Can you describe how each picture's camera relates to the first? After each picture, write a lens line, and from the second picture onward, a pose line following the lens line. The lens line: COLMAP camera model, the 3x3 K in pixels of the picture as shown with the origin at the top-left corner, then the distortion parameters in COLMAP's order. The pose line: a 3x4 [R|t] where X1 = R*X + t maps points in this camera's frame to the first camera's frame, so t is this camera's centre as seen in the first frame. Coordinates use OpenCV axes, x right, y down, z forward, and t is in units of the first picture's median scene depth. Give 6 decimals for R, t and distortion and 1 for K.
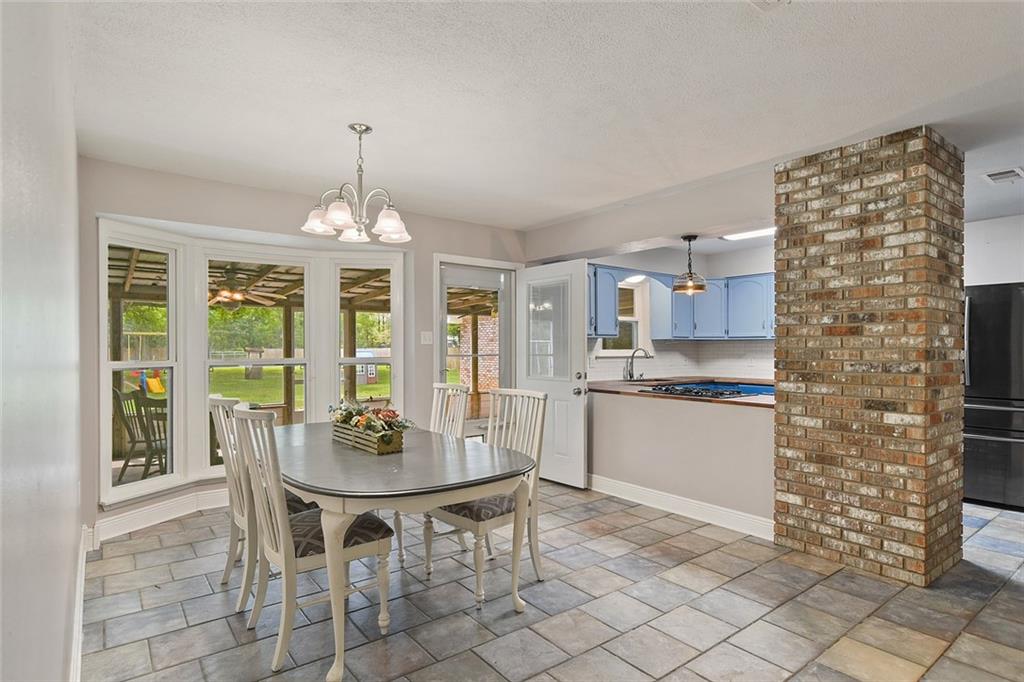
lens RADIAL K [[541.7, 0, 513.2], [0, 541.7, 352.2], [0, 0, 1]] dist [0.000451, 0.000294]
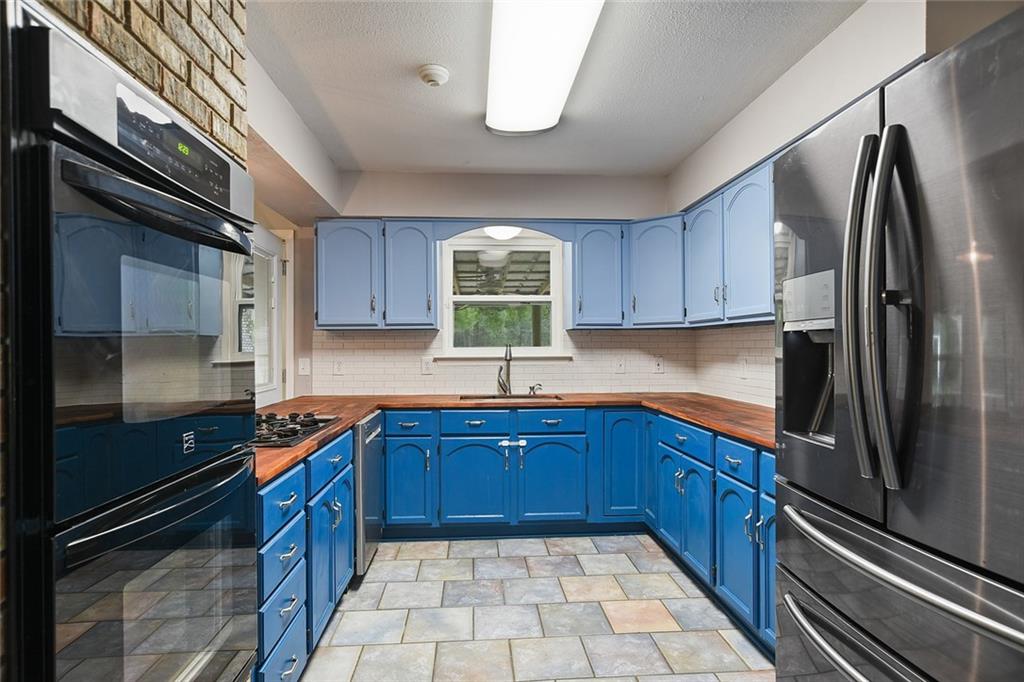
lens RADIAL K [[551.9, 0, 512.0], [0, 551.9, 341.0], [0, 0, 1]] dist [-0.021308, -0.000567]
pose [[0.830777, -0.013607, -0.556439, 0.574768], [0.009735, 0.999903, -0.009916, -0.005160], [0.556520, 0.002820, 0.830829, 0.474949]]
